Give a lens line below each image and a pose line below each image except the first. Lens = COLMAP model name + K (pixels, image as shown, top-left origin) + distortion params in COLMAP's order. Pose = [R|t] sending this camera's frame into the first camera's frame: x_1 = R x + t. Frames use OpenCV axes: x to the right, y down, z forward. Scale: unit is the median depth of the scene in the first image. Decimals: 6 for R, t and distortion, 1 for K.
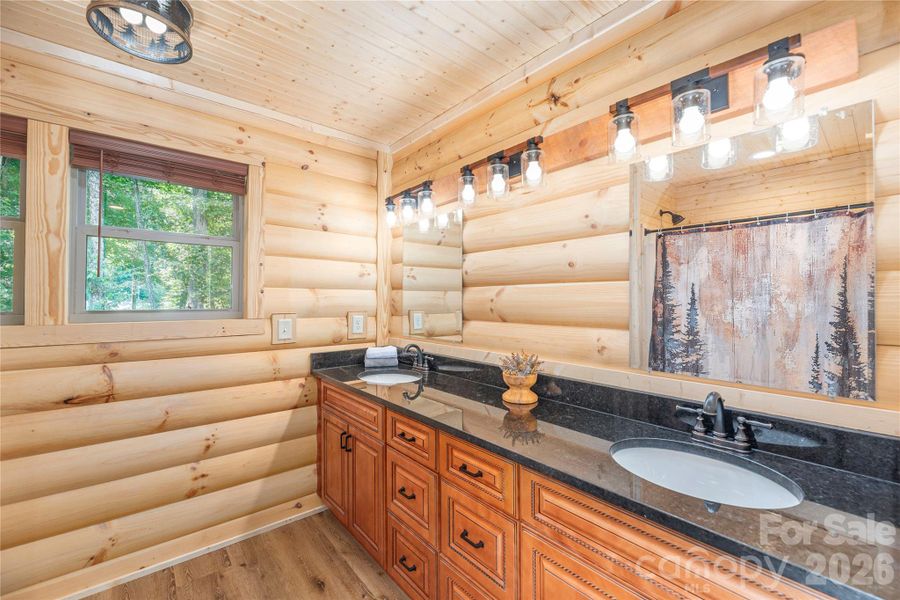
lens RADIAL K [[368.3, 0, 448.8], [0, 368.3, 299.8], [0, 0, 1]] dist [-0.000246, -0.000114]
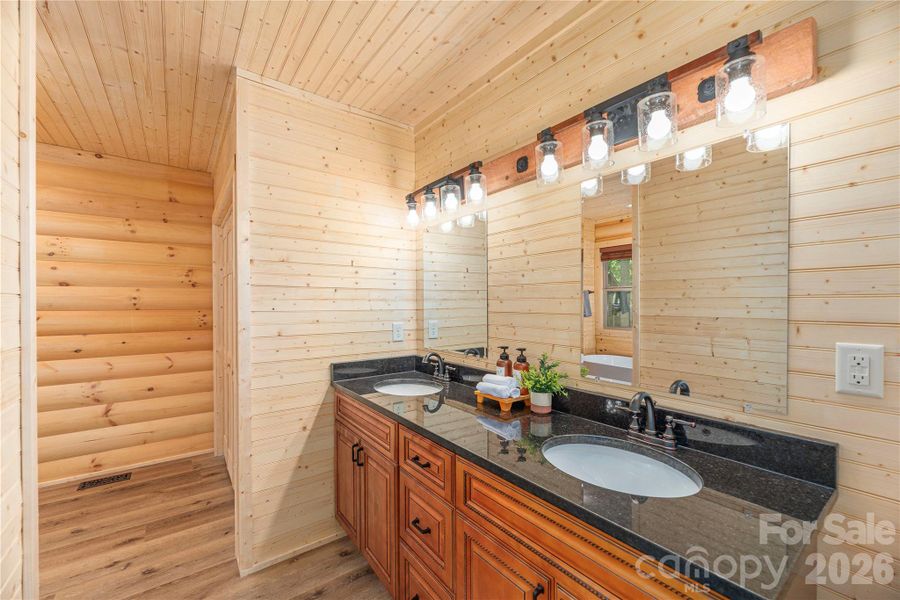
lens RADIAL K [[418.2, 0, 450.0], [0, 418.2, 300.0], [0, 0, 1]] dist [0.044402, 0.000205]
pose [[0.994892, -0.021581, -0.098612, 0.224942], [0.020807, 0.999744, -0.008870, -0.014232], [0.098778, 0.006773, 0.995086, -0.219514]]
